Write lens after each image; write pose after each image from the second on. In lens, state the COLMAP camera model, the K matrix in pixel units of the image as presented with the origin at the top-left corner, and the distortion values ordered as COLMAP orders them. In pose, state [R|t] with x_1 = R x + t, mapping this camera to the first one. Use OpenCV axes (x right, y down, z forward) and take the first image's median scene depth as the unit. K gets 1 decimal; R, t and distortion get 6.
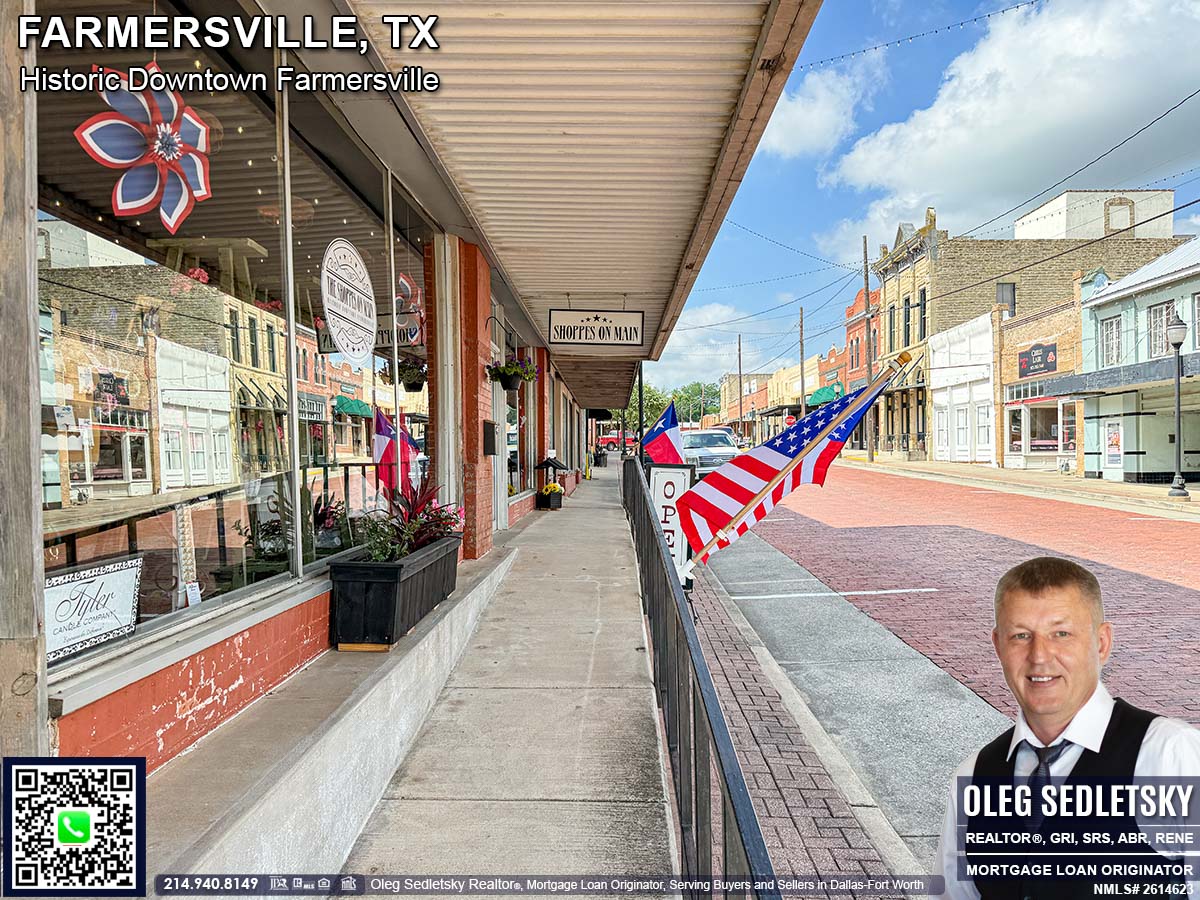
lens RADIAL K [[854.3, 0, 597.6], [0, 854.3, 457.9], [0, 0, 1]] dist [0.035936, -0.049724]
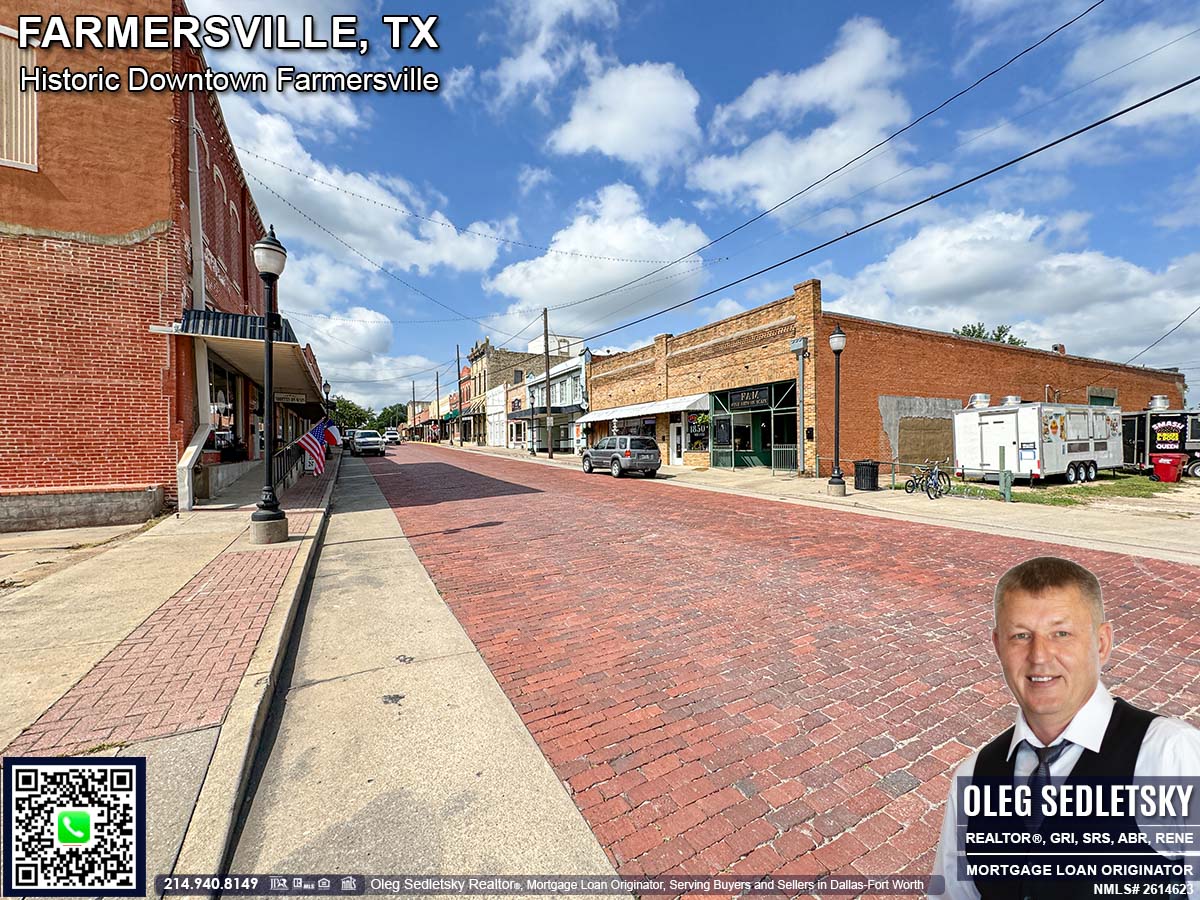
lens RADIAL K [[486.1, 0, 596.9], [0, 486.1, 445.9], [0, 0, 1]] dist [-0.001166, -0.000474]
pose [[0.881827, -0.001980, 0.471570, 0.042073], [0.004719, 0.999978, -0.004625, 0.012987], [-0.471550, 0.006304, 0.881817, -0.334078]]
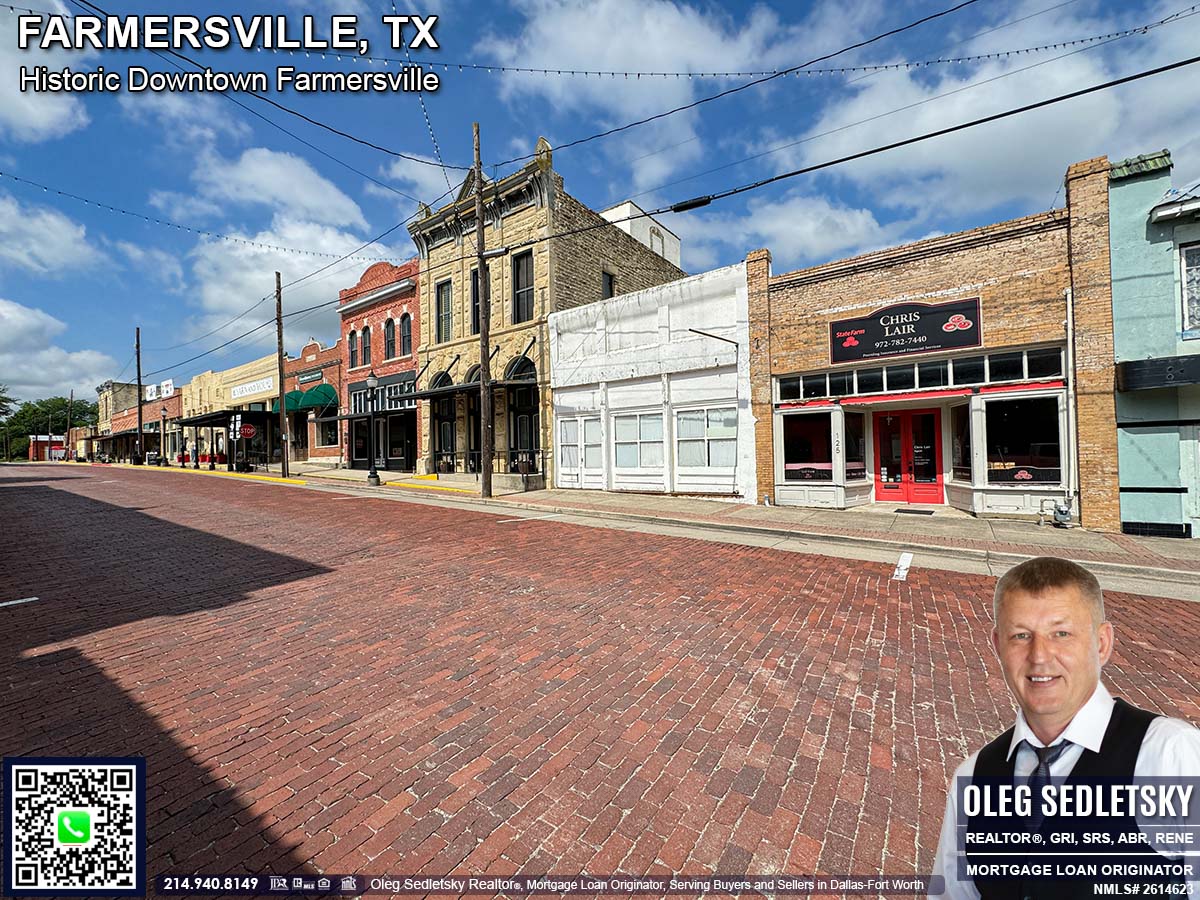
lens RADIAL K [[486.1, 0, 597.4], [0, 486.1, 450.3], [0, 0, 1]] dist [-0.001166, -0.000474]
pose [[0.579123, 0.007188, 0.815209, 0.099147], [0.015552, 0.999682, -0.019863, -0.023475], [-0.815092, 0.024182, 0.578826, 0.881562]]
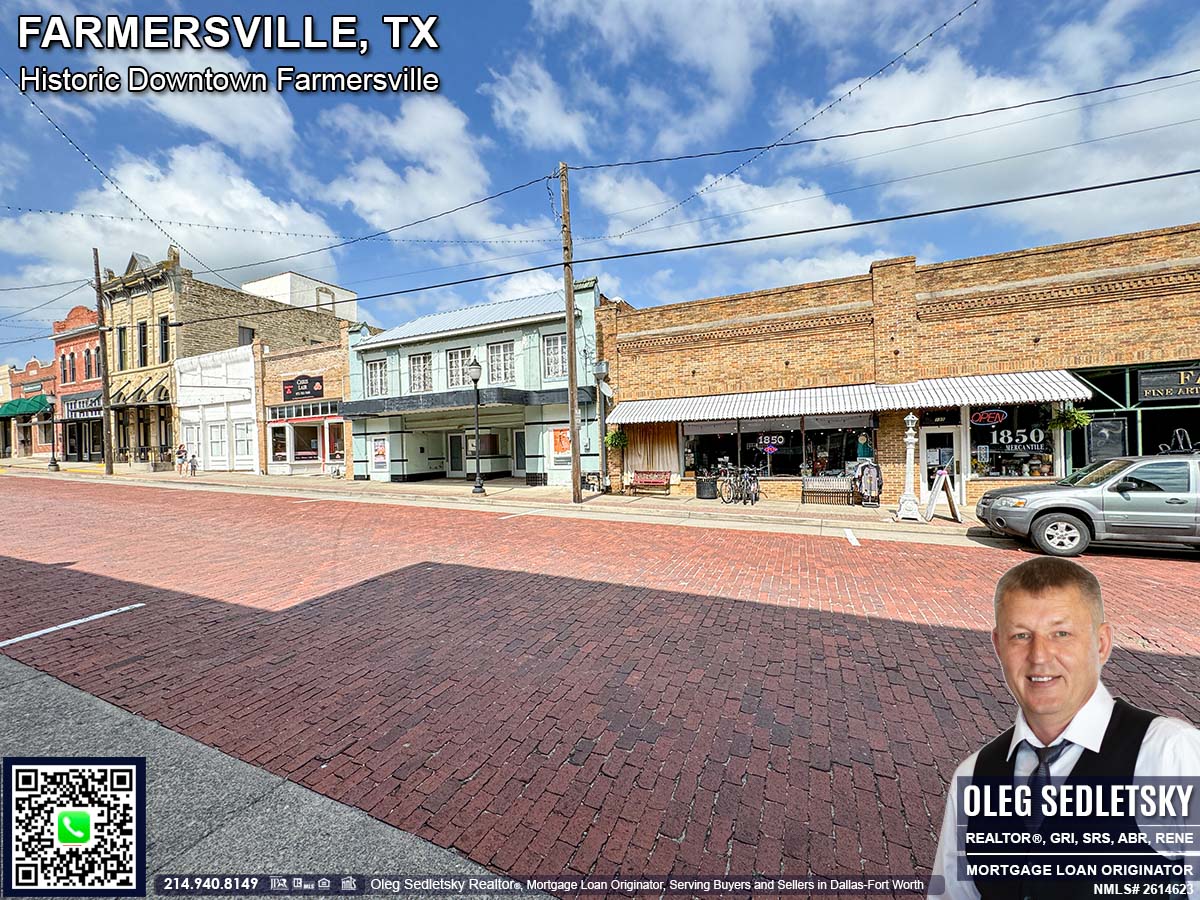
lens RADIAL K [[486.1, 0, 597.0], [0, 486.1, 449.1], [0, 0, 1]] dist [-0.001166, -0.000474]
pose [[0.397518, -0.002756, 0.917590, 0.028727], [0.024425, 0.999673, -0.007579, -0.007741], [-0.917269, 0.025425, 0.397455, 0.295034]]
